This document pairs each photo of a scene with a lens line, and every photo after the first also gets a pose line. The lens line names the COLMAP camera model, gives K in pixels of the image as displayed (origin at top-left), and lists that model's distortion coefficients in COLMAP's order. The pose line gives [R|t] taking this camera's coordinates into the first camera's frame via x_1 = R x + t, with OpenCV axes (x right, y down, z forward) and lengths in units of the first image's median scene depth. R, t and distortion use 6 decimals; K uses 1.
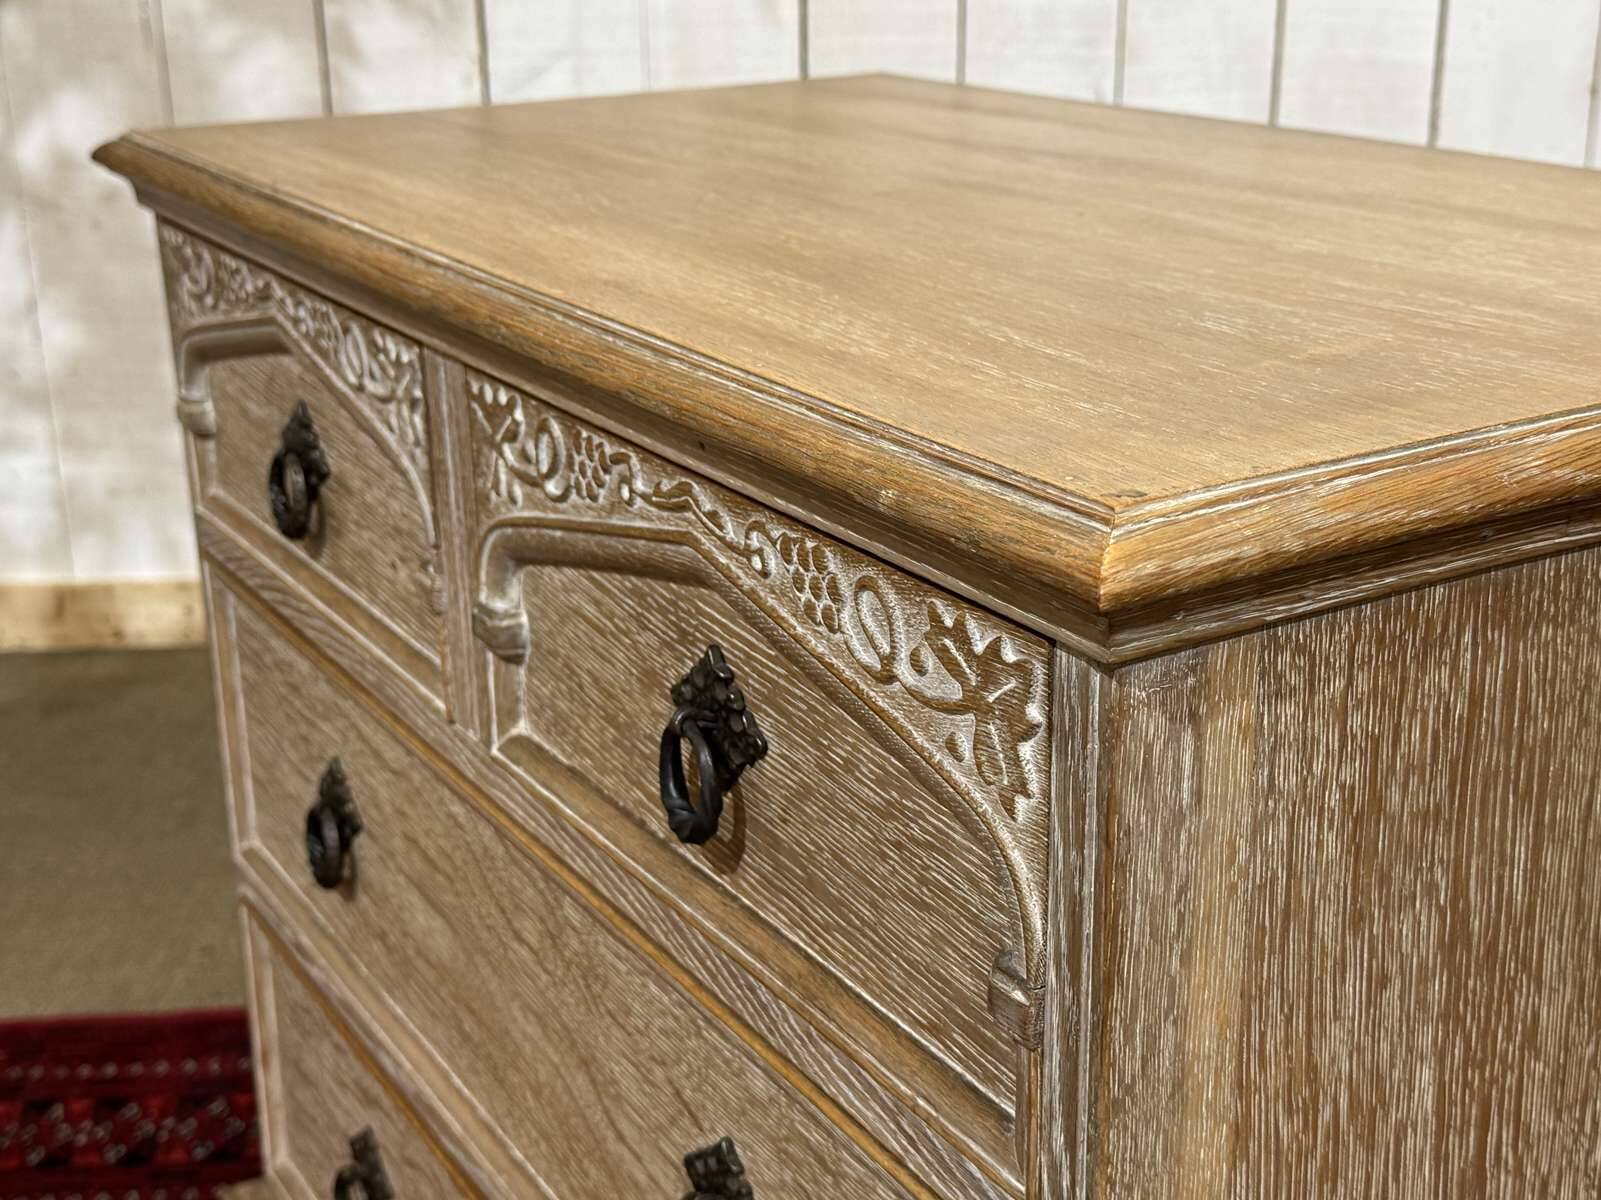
lens RADIAL K [[2151.9, 0, 806.8], [0, 2151.9, 589.7], [0, 0, 1]] dist [0.080708, 0.000000]
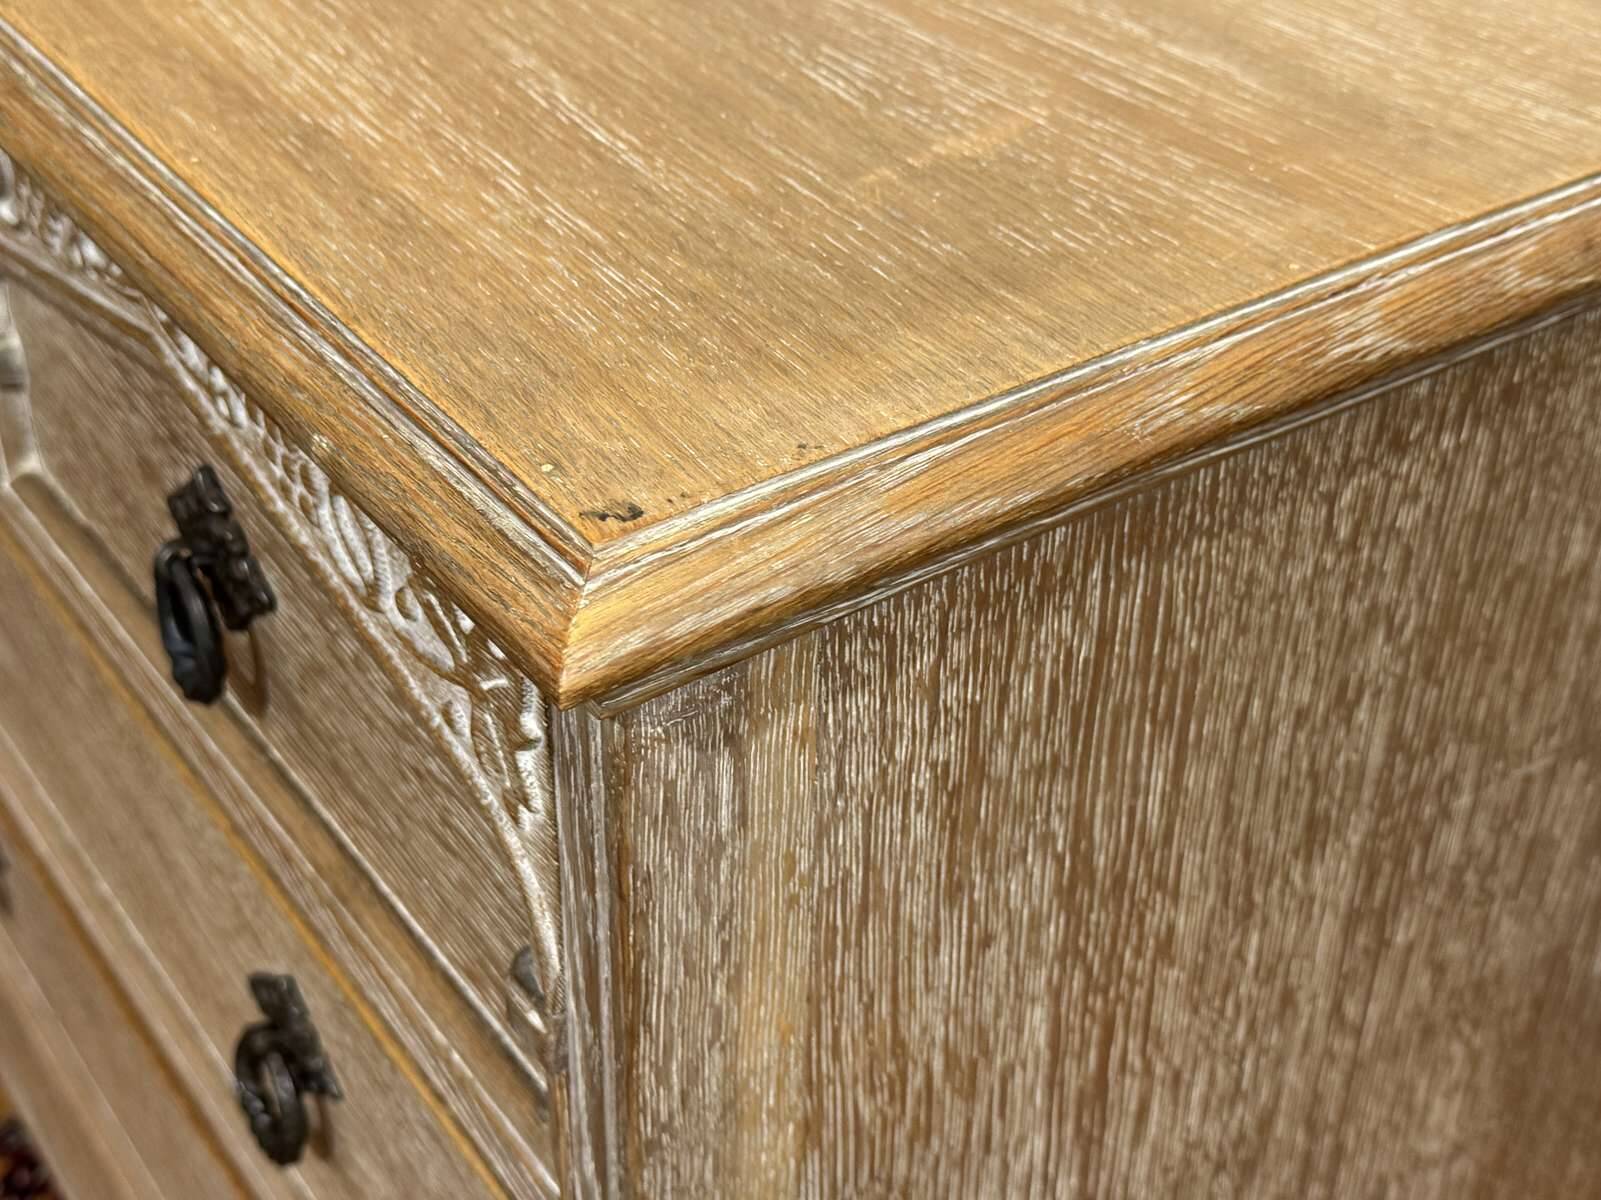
lens RADIAL K [[2151.9, 0, 831.0], [0, 2151.9, 565.2], [0, 0, 1]] dist [0.080708, 0.000000]
pose [[0.995585, -0.020138, 0.091680, 0.136116], [-0.008162, 0.954444, 0.298278, -0.217222], [-0.093510, -0.297710, 0.950066, 0.260769]]
